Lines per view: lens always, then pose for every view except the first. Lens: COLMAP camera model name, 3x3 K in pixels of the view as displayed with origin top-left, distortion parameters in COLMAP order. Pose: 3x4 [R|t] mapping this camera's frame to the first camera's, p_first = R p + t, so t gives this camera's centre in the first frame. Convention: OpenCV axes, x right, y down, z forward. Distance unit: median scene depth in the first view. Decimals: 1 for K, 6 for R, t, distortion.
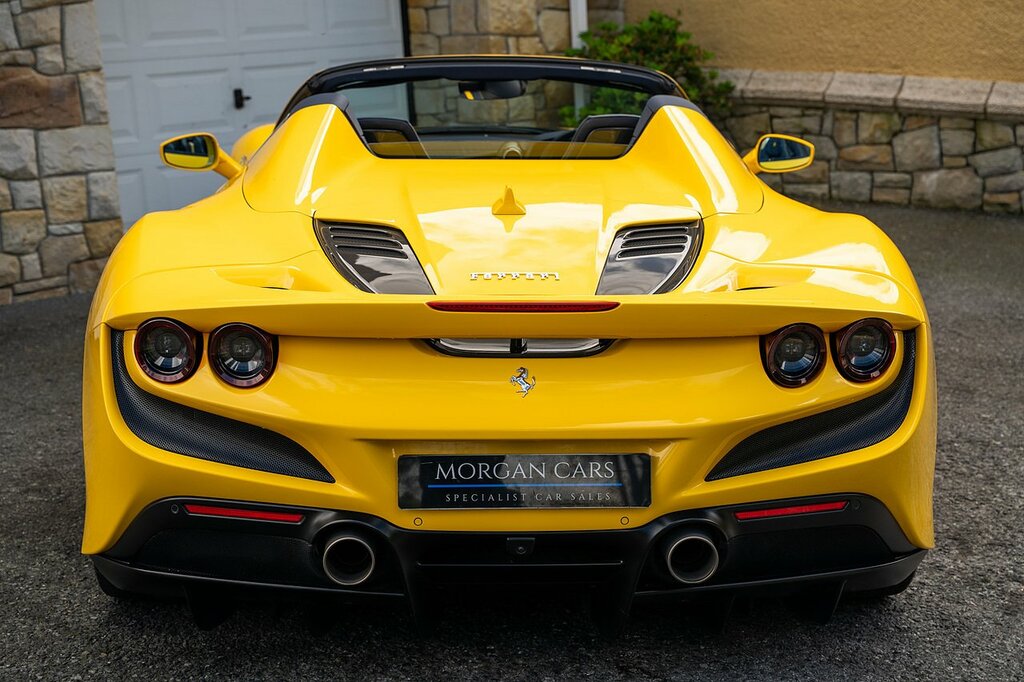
lens RADIAL K [[1733.2, 0, 515.0], [0, 1733.2, 345.2], [0, 0, 1]] dist [0.176090, 0.583810]
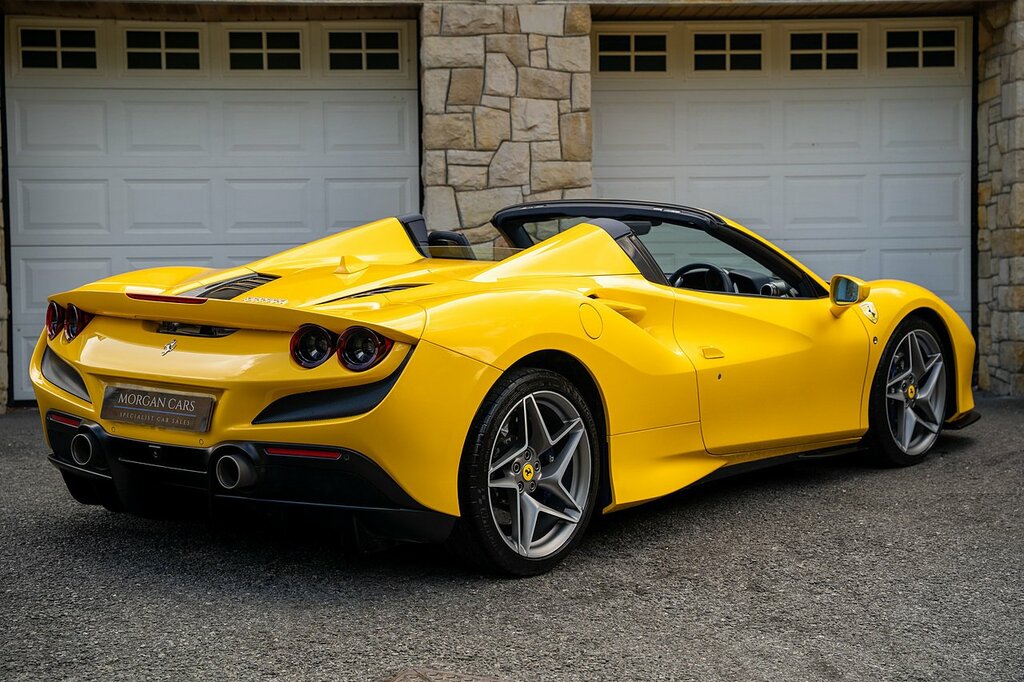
lens RADIAL K [[1837.7, 0, 514.9], [0, 1837.7, 339.9], [0, 0, 1]] dist [0.251695, 0.371519]
pose [[0.750418, 0.057827, -0.658430, 0.540661], [-0.162096, 0.981845, -0.098511, 0.051731], [0.640779, 0.180653, 0.746168, -0.025041]]
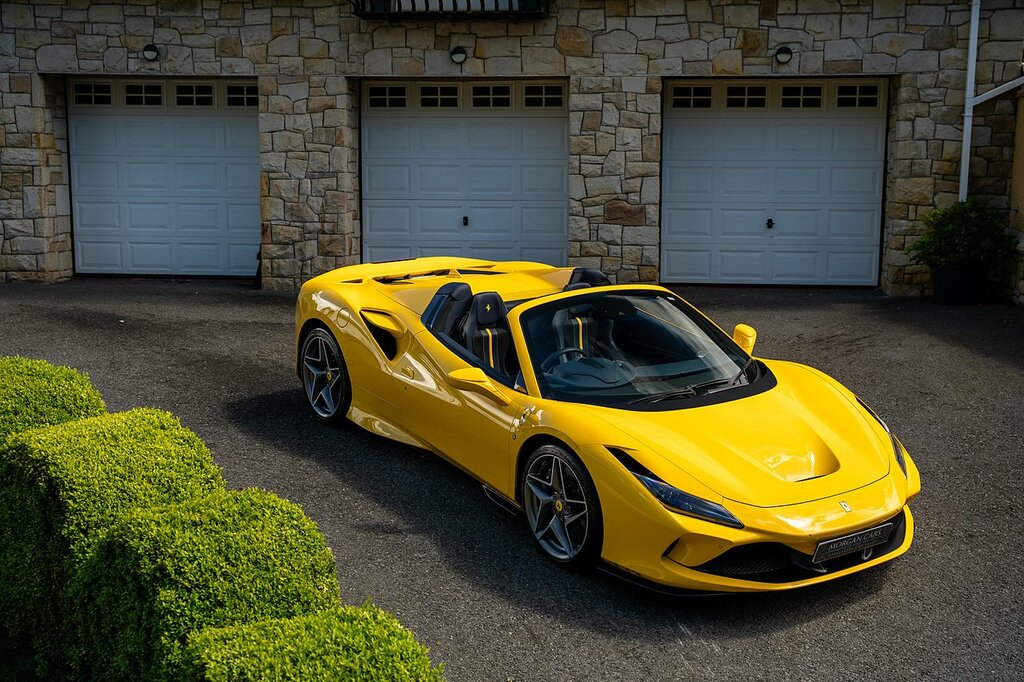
lens RADIAL K [[1324.8, 0, 515.7], [0, 1324.8, 340.7], [0, 0, 1]] dist [0.028507, 0.409578]
pose [[0.609464, 0.164465, -0.775567, 0.939437], [-0.199176, 0.978635, 0.051008, -0.025026], [0.767387, 0.123387, 0.629201, -0.221678]]
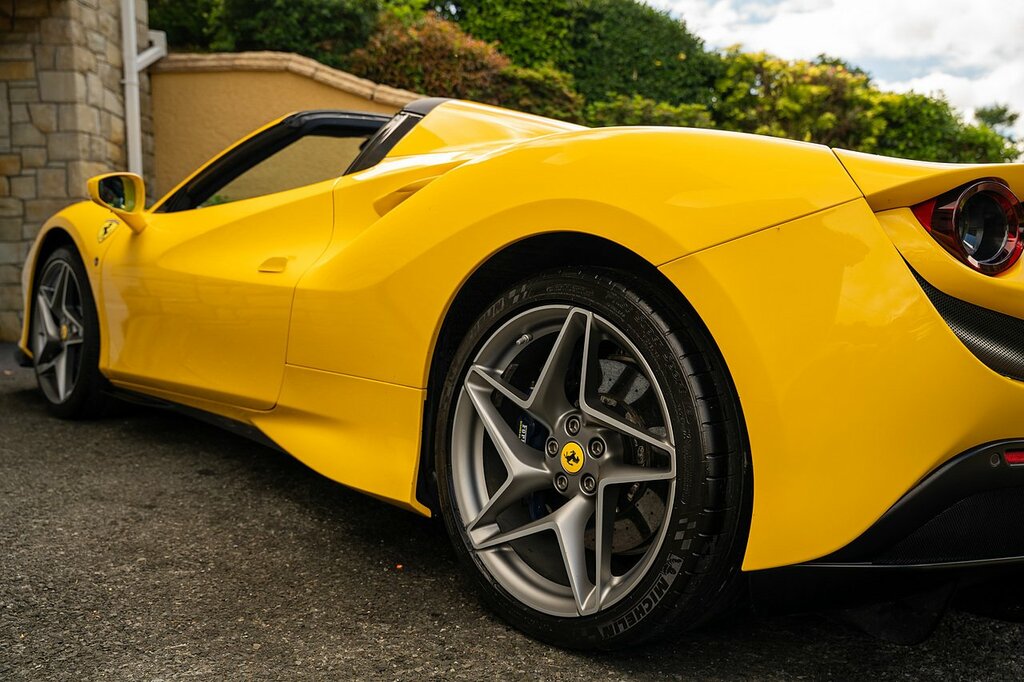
lens RADIAL K [[948.9, 0, 513.8], [0, 948.9, 343.6], [0, 0, 1]] dist [-0.088451, 0.207156]
pose [[0.748810, -0.005016, 0.662766, -0.240499], [0.104437, 0.988372, -0.110515, 0.028606], [-0.654505, 0.151972, 0.740627, 0.351120]]
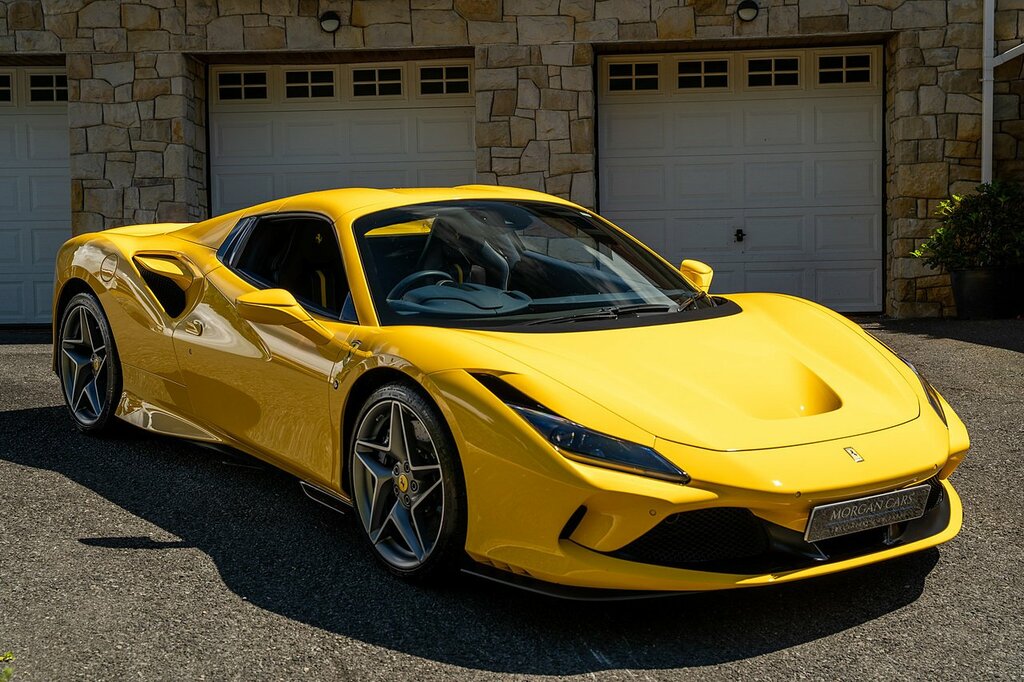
lens RADIAL K [[1518.3, 0, 513.5], [0, 1518.3, 340.9], [0, 0, 1]] dist [0.121395, 0.339891]
pose [[0.636657, 0.068137, -0.768131, 0.824751], [-0.175349, 0.982787, -0.058158, 0.076102], [0.750946, 0.171718, 0.637646, -0.041953]]
